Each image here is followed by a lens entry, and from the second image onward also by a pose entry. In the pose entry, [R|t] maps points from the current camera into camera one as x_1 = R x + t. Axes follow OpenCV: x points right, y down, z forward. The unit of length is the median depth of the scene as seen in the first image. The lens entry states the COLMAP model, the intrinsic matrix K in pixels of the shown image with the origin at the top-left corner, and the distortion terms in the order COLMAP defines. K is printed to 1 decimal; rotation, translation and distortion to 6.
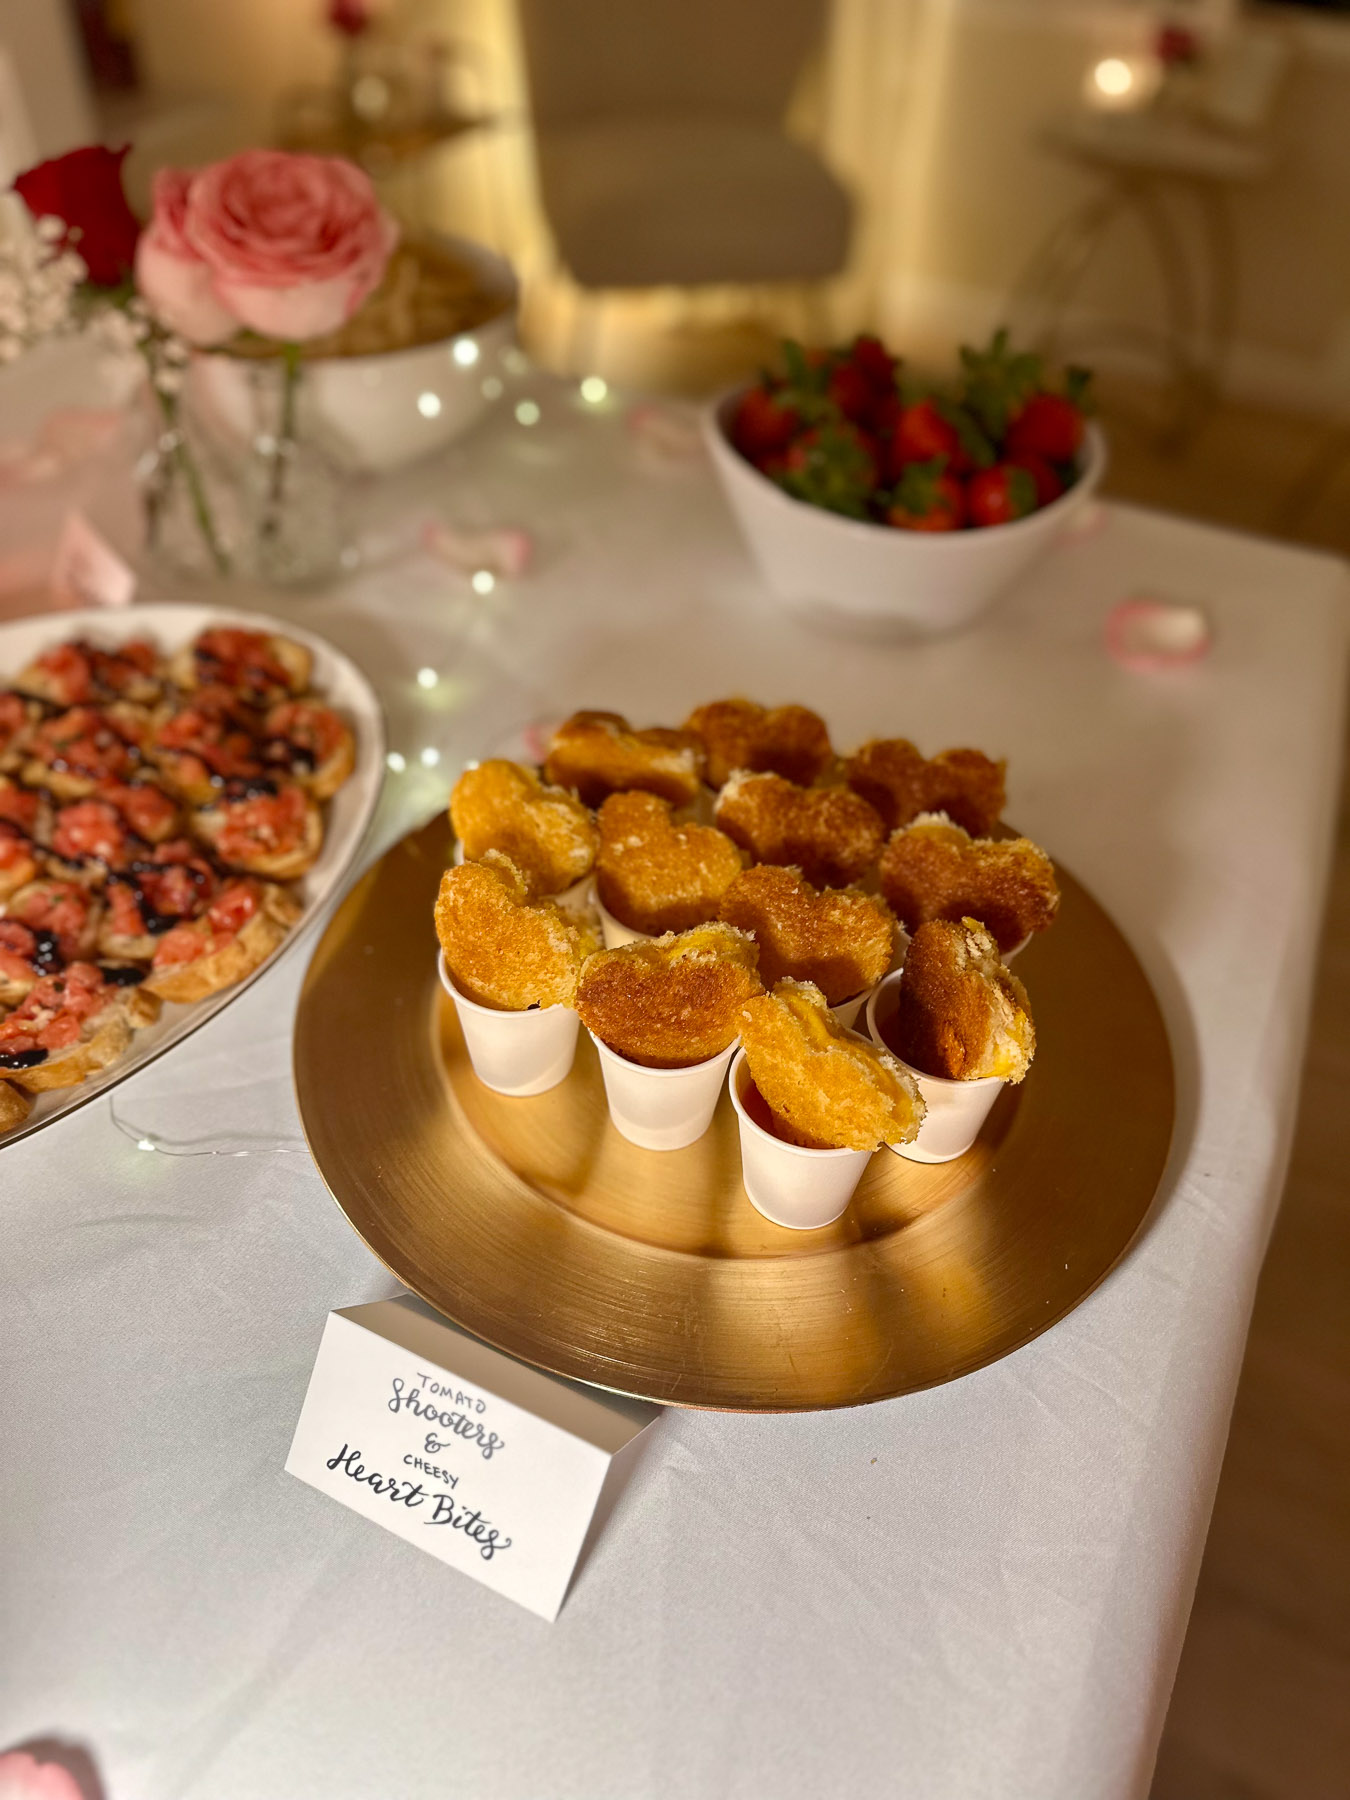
lens RADIAL K [[1269.6, 0, 651.9], [0, 1269.6, 906.9], [0, 0, 1]] dist [0.035081, -0.061453]
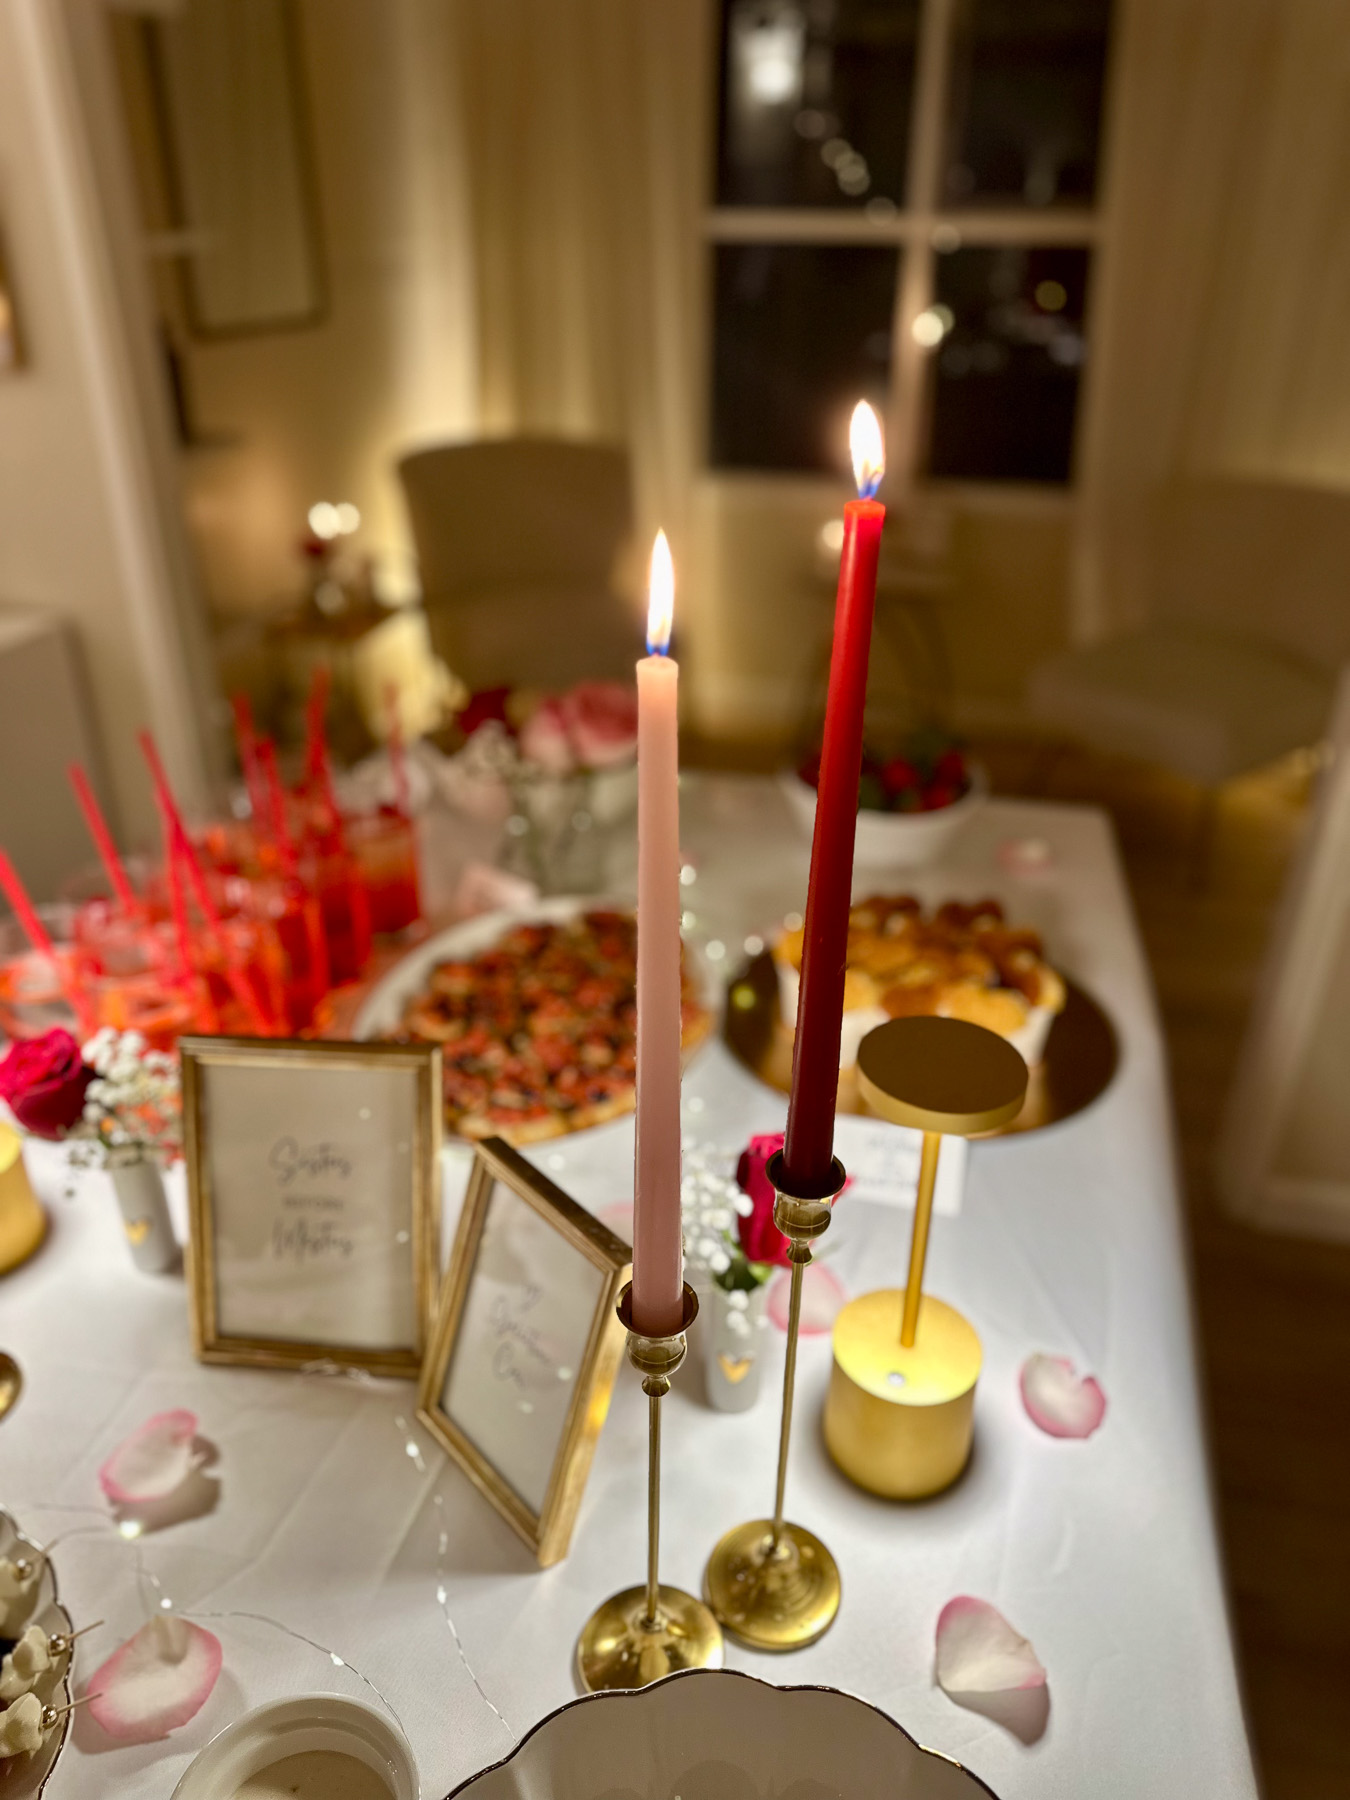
lens RADIAL K [[1269.6, 0, 651.9], [0, 1269.6, 906.9], [0, 0, 1]] dist [0.035081, -0.061453]
pose [[0.976180, -0.128191, 0.175041, -0.514030], [0.171062, 0.951010, -0.257521, 0.261396], [-0.133454, 0.281330, 0.950286, -0.753782]]
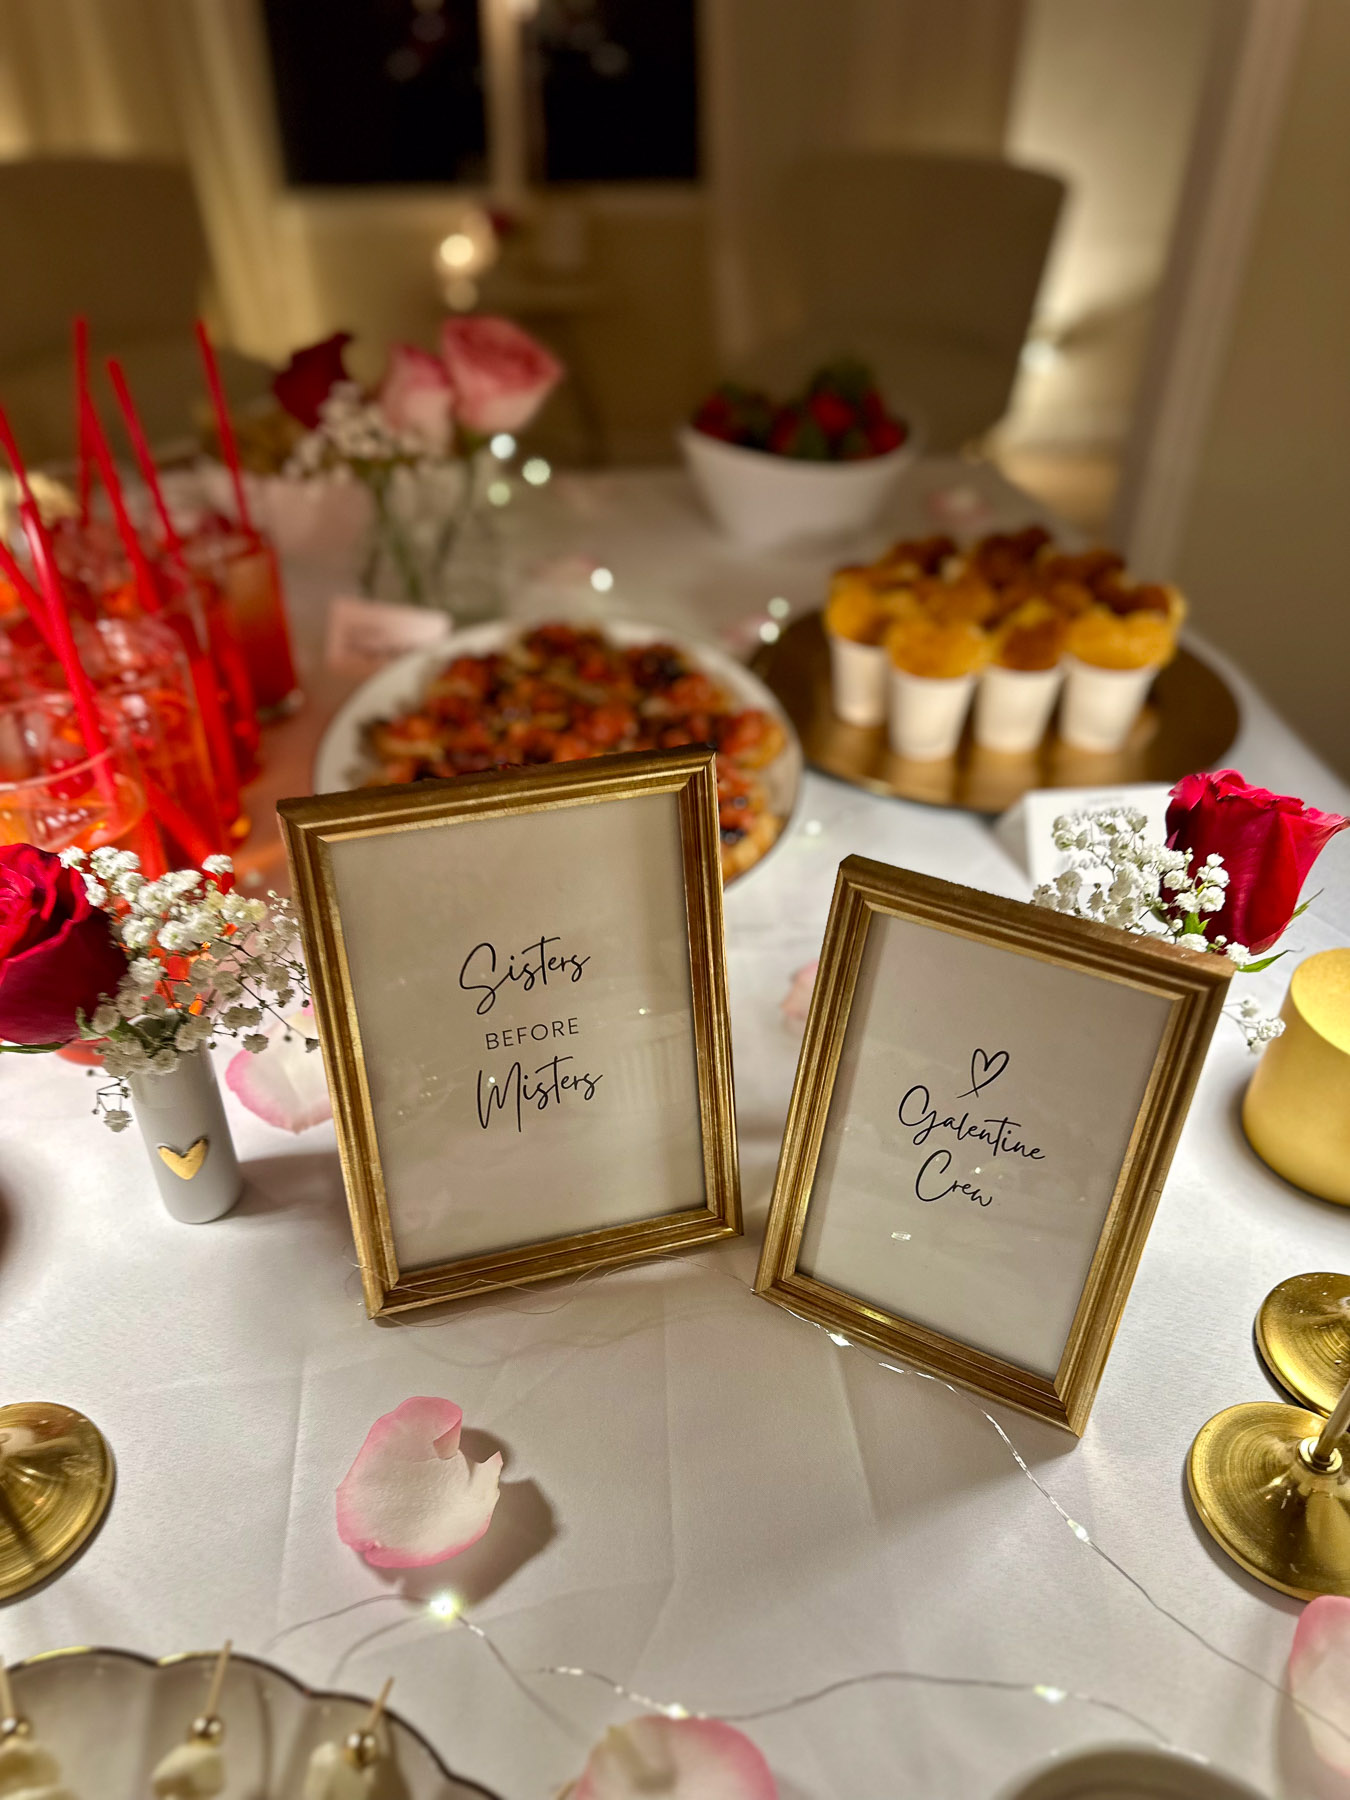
lens RADIAL K [[1295.1, 0, 634.0], [0, 1295.1, 899.2], [0, 0, 1]] dist [0.038418, -0.081310]
pose [[0.839531, -0.348305, 0.416979, -0.846061], [0.402175, 0.914411, -0.045913, 0.163434], [-0.365298, 0.206244, 0.907756, -0.293301]]
